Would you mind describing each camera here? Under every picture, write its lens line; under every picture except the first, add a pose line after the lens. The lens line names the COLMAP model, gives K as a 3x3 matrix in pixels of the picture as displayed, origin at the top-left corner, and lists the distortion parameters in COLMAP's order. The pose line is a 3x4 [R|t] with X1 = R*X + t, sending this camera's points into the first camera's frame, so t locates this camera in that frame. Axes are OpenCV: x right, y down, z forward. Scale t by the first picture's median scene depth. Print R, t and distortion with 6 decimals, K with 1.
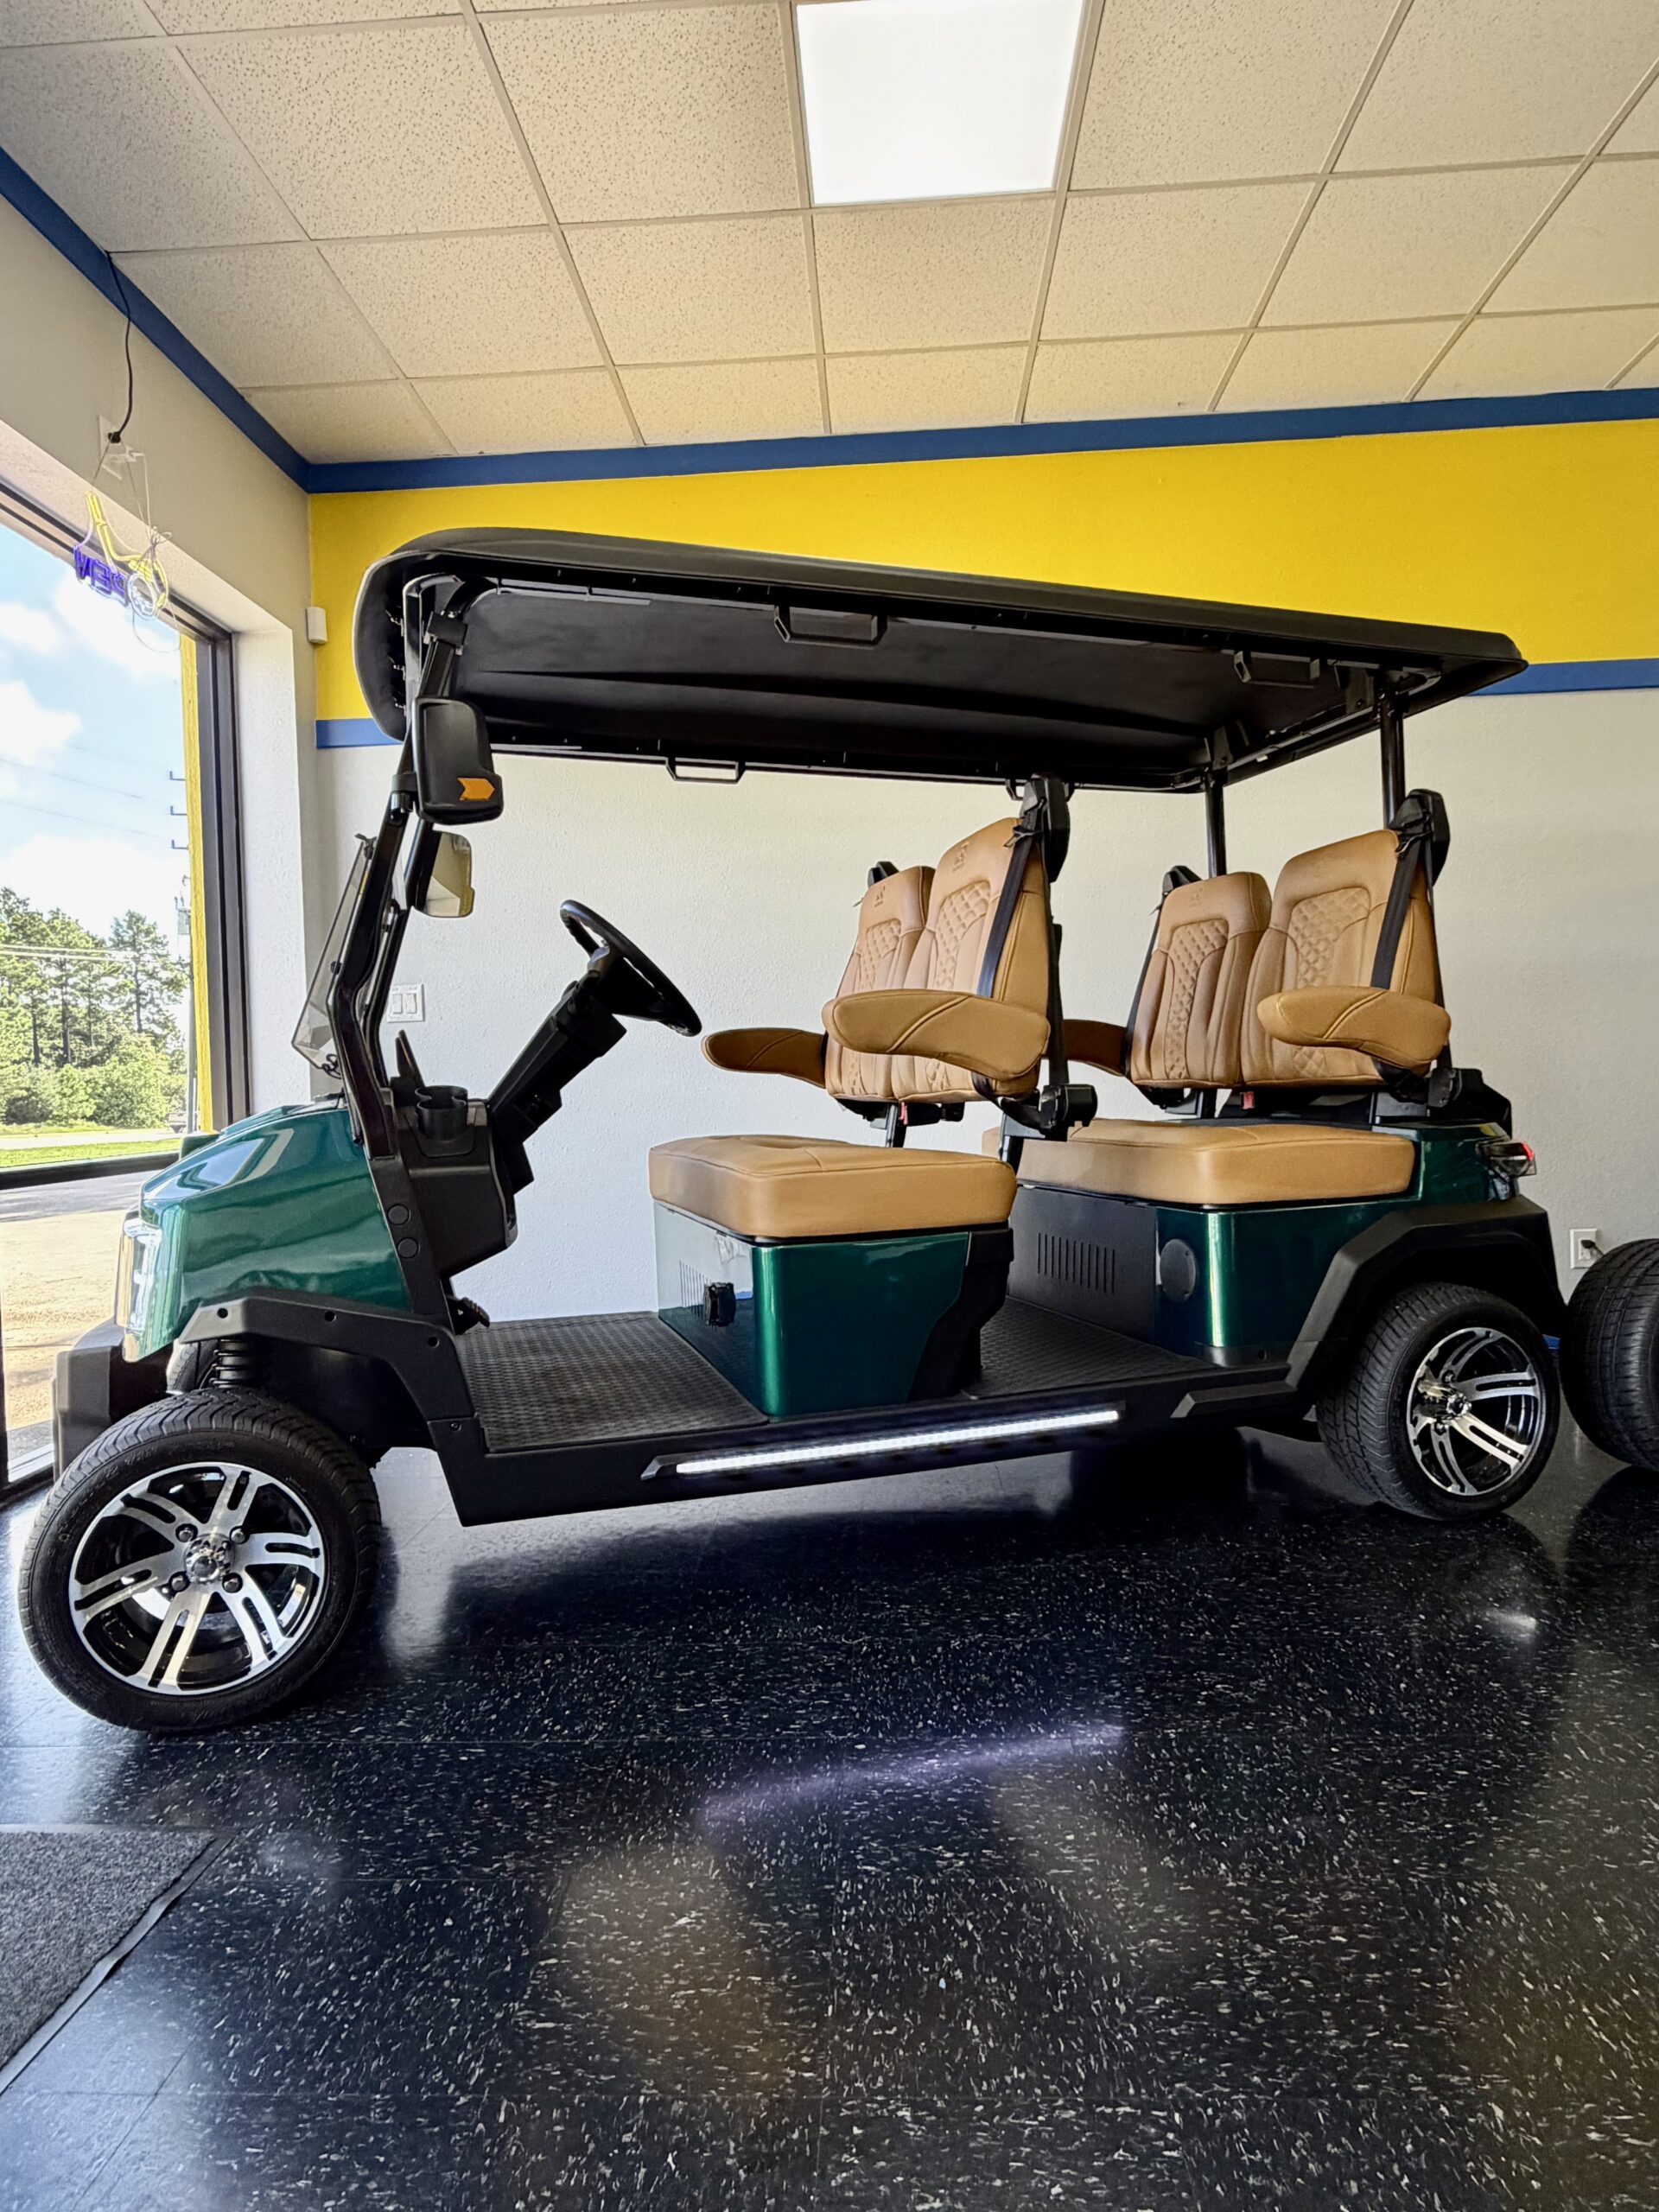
lens RADIAL K [[1265.8, 0, 860.4], [0, 1265.8, 1105.5], [0, 0, 1]] dist [-0.002193, 0.002120]
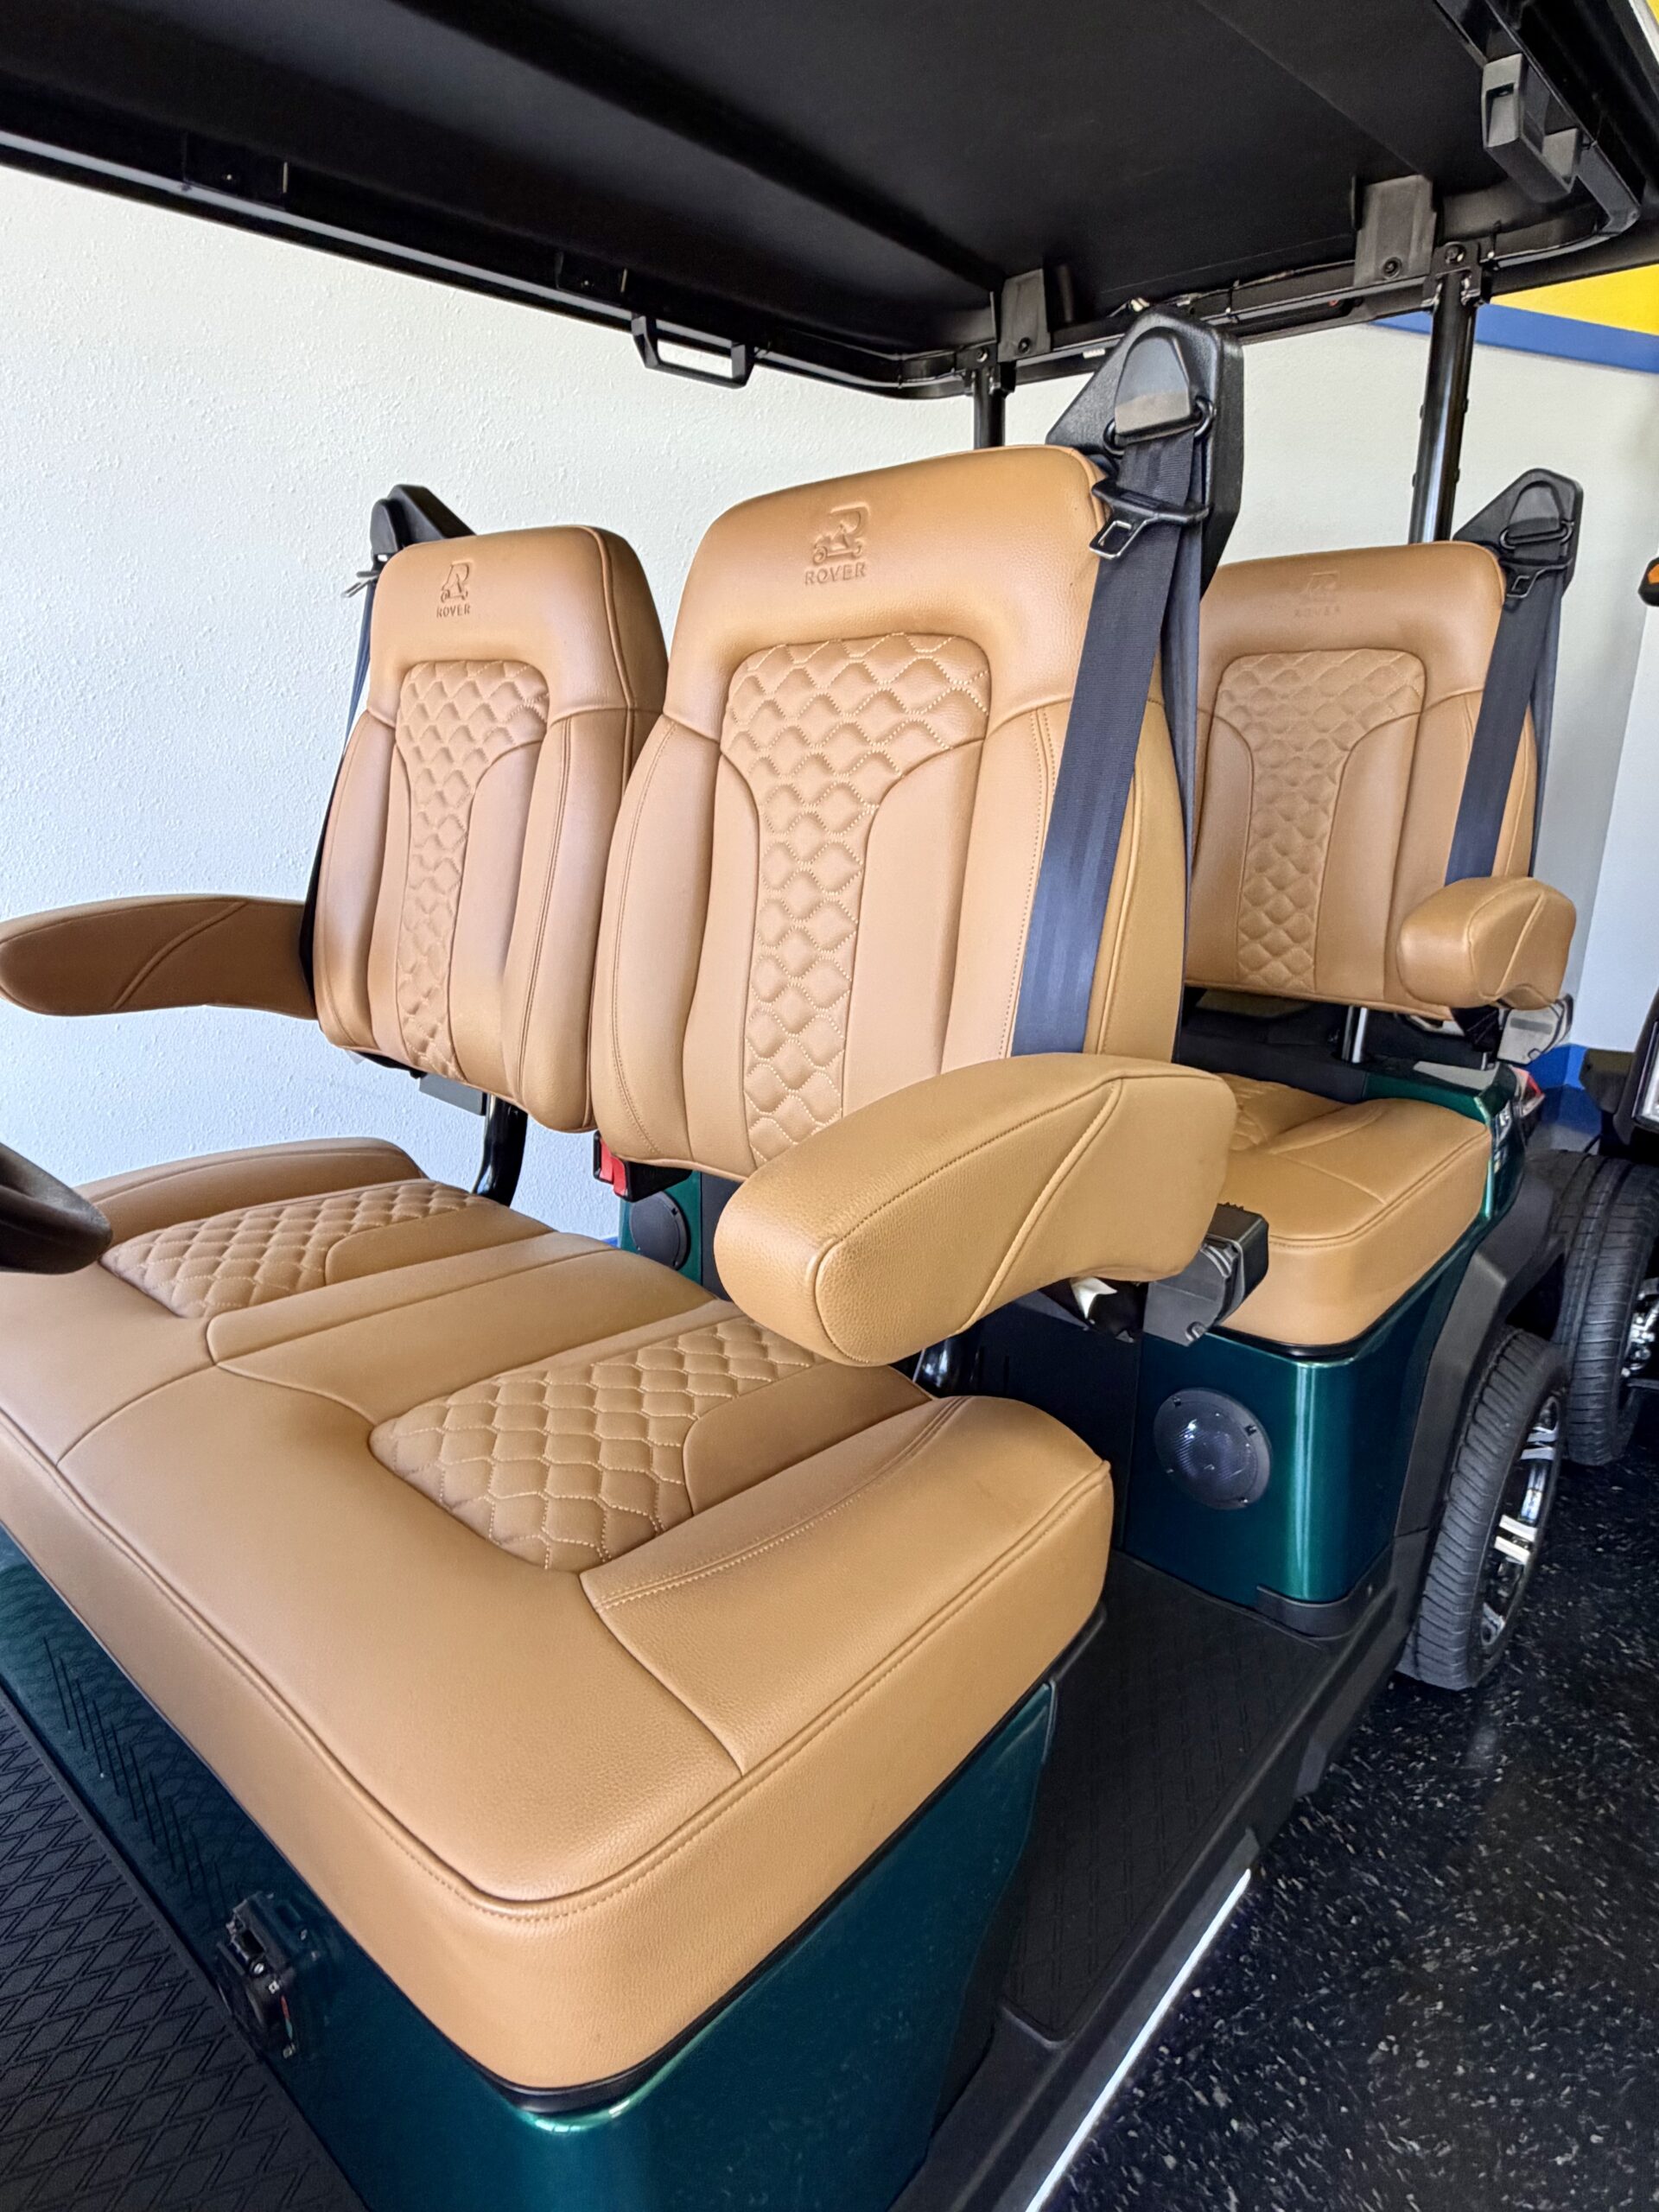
lens RADIAL K [[1291.5, 0, 837.3], [0, 1291.5, 1071.7], [0, 0, 1]] dist [0.005262, 0.002084]
pose [[0.860813, -0.121160, 0.494289, -0.119785], [-0.012538, 0.965904, 0.258598, -0.149208], [-0.508767, -0.228802, 0.829943, 0.670409]]
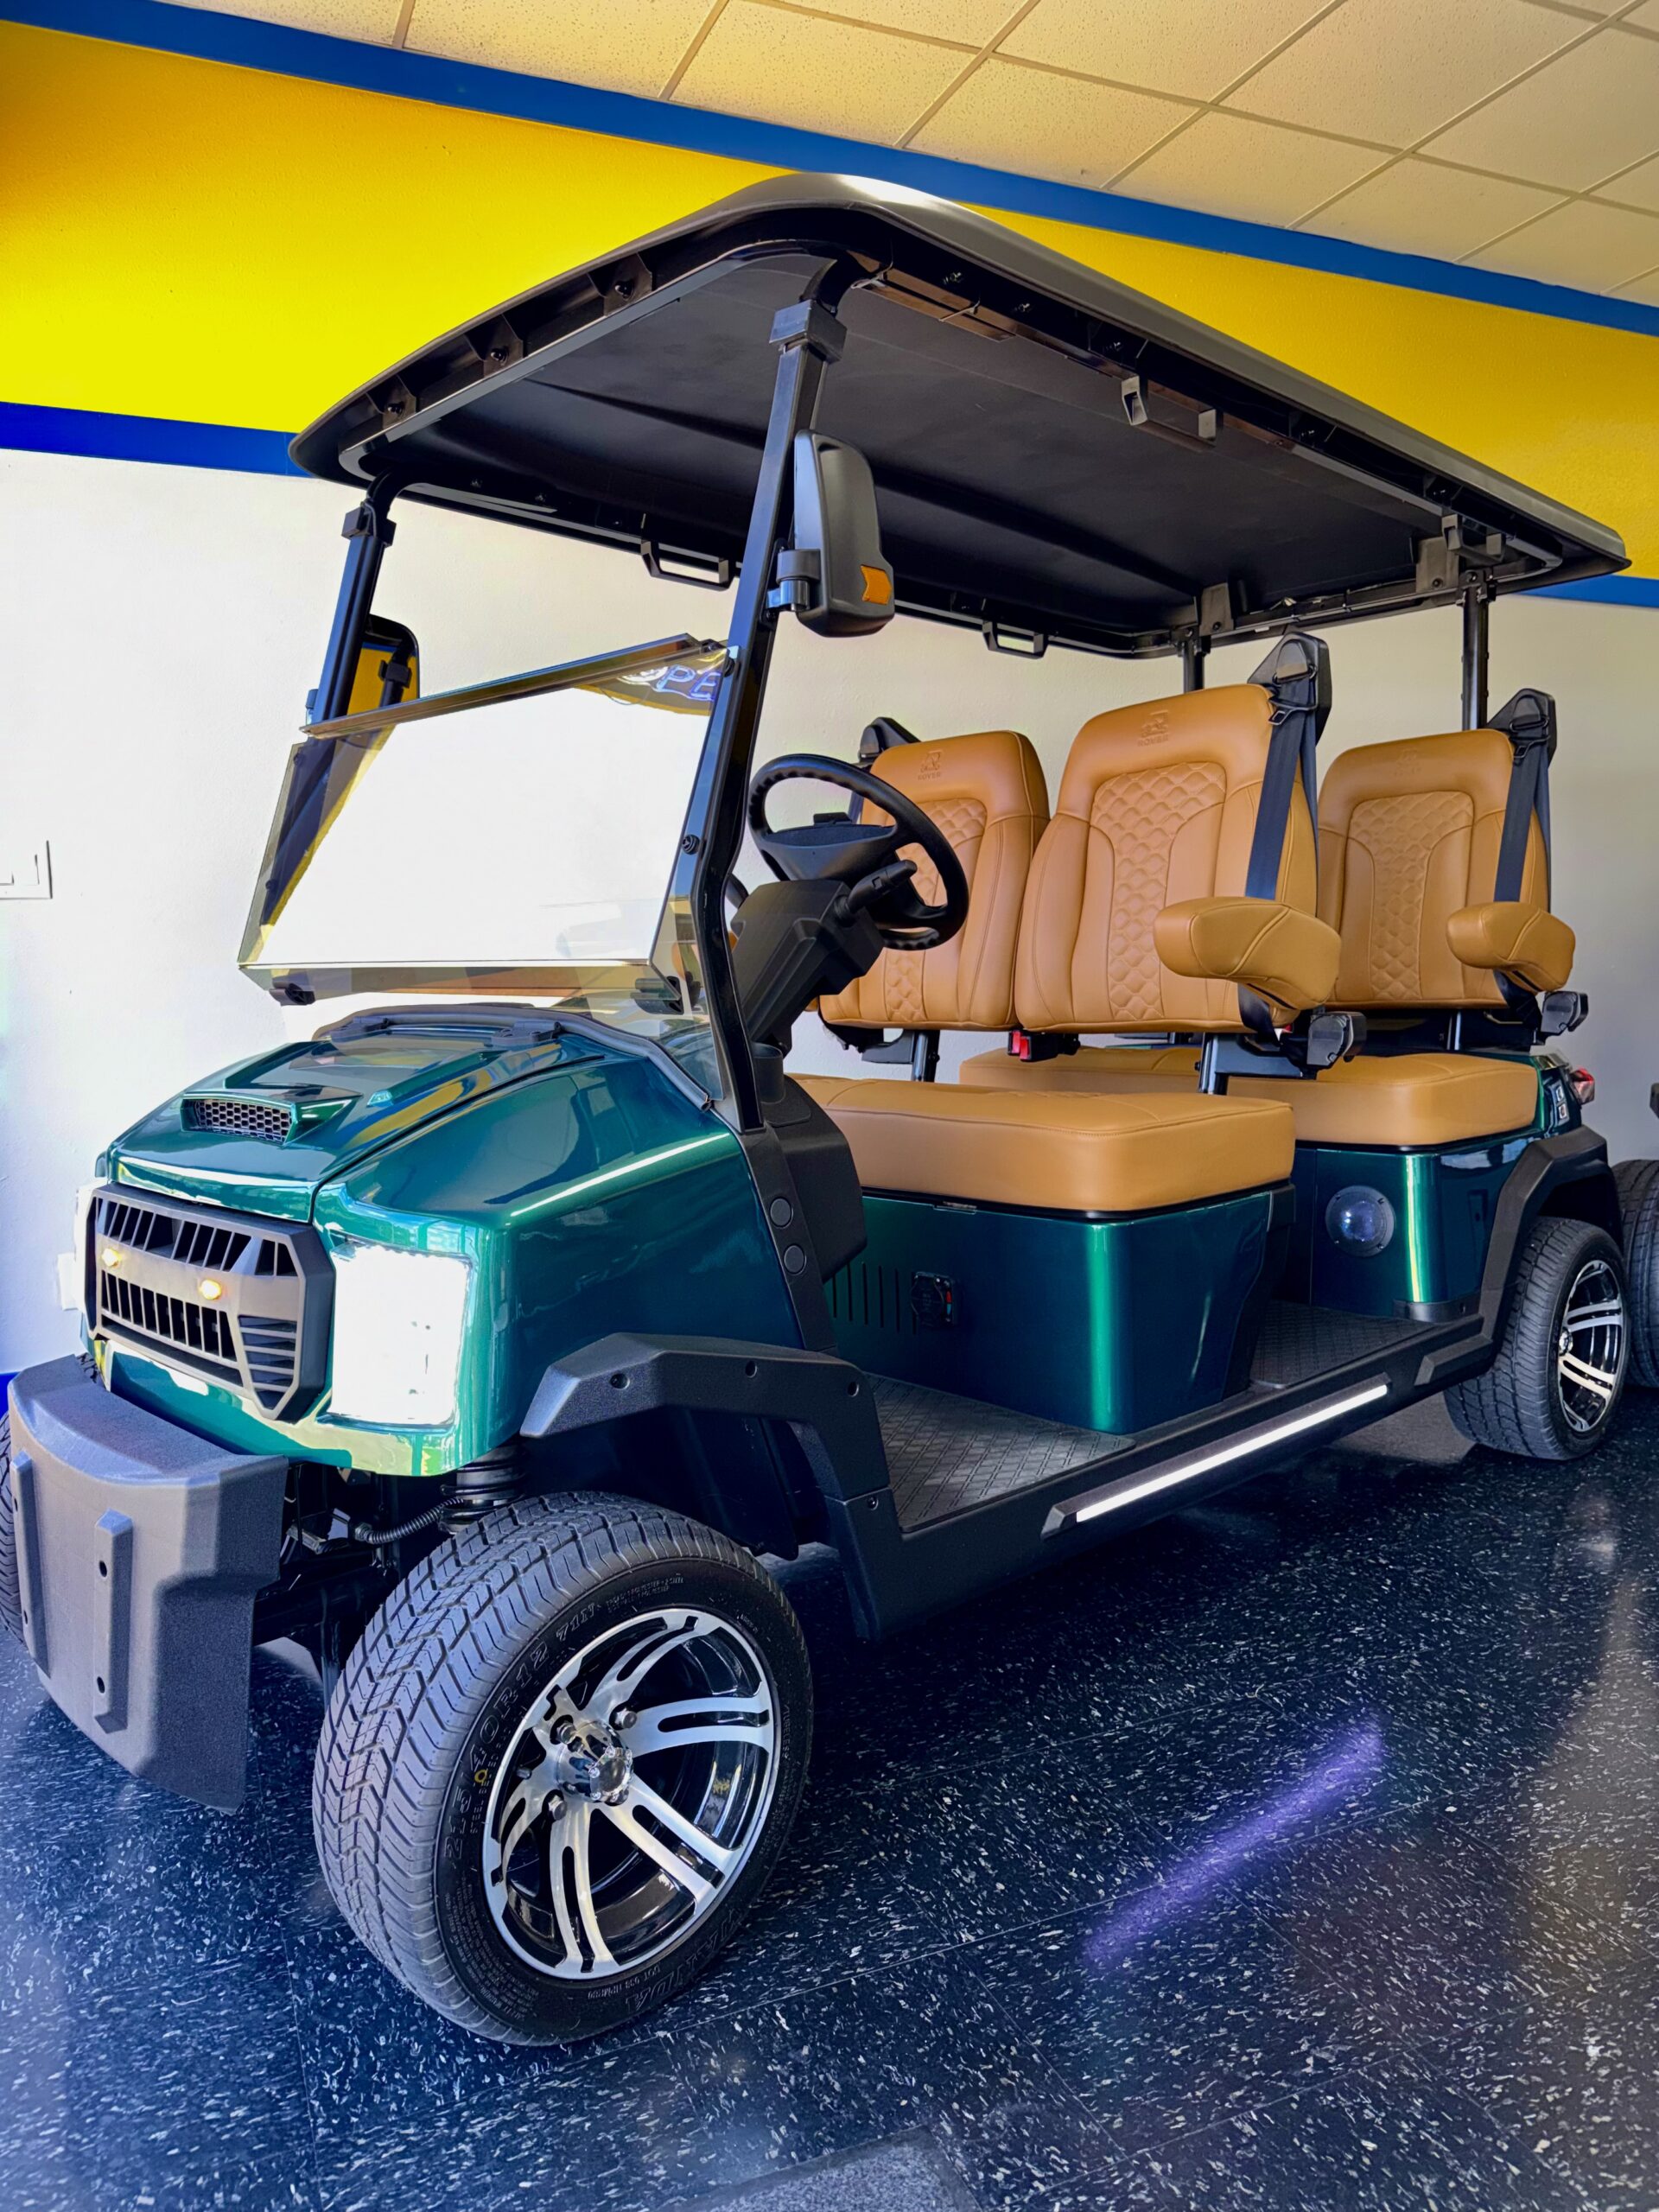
lens RADIAL K [[1548.4, 0, 838.5], [0, 1548.4, 1102.5], [0, 0, 1]] dist [0.066490, -0.069889]
pose [[0.899022, -0.028508, 0.436975, -0.550244], [-0.000334, 0.997834, 0.065785, -0.023490], [-0.437904, -0.059288, 0.897065, 0.181345]]
